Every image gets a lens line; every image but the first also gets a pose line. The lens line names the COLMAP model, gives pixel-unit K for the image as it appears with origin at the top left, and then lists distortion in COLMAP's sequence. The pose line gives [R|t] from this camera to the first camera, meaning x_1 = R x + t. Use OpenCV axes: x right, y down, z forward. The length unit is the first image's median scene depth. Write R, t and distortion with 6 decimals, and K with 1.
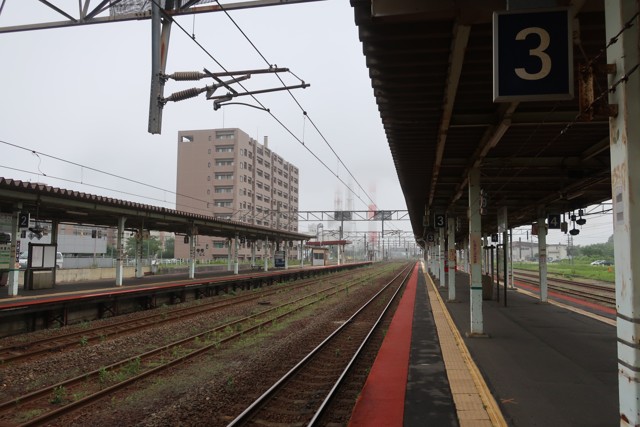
lens RADIAL K [[503.9, 0, 320.7], [0, 503.9, 212.8], [0, 0, 1]] dist [-0.006425, -0.000328]
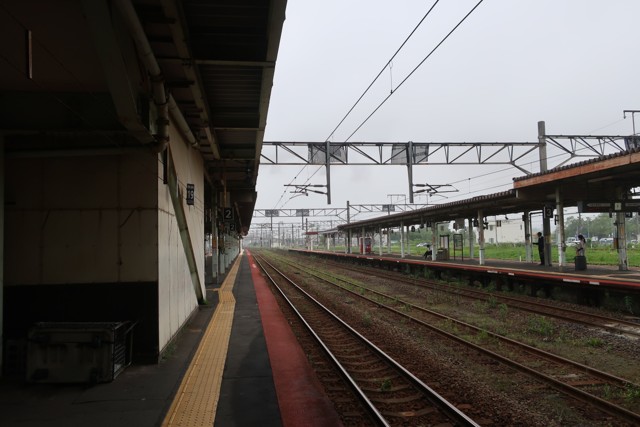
lens RADIAL K [[503.9, 0, 317.3], [0, 503.9, 213.2], [0, 0, 1]] dist [-0.006425, -0.000328]
pose [[0.943301, -0.007140, 0.331862, -0.144502], [-0.000311, 0.999749, 0.022396, -0.012035], [-0.331939, -0.021230, 0.943062, -0.135141]]
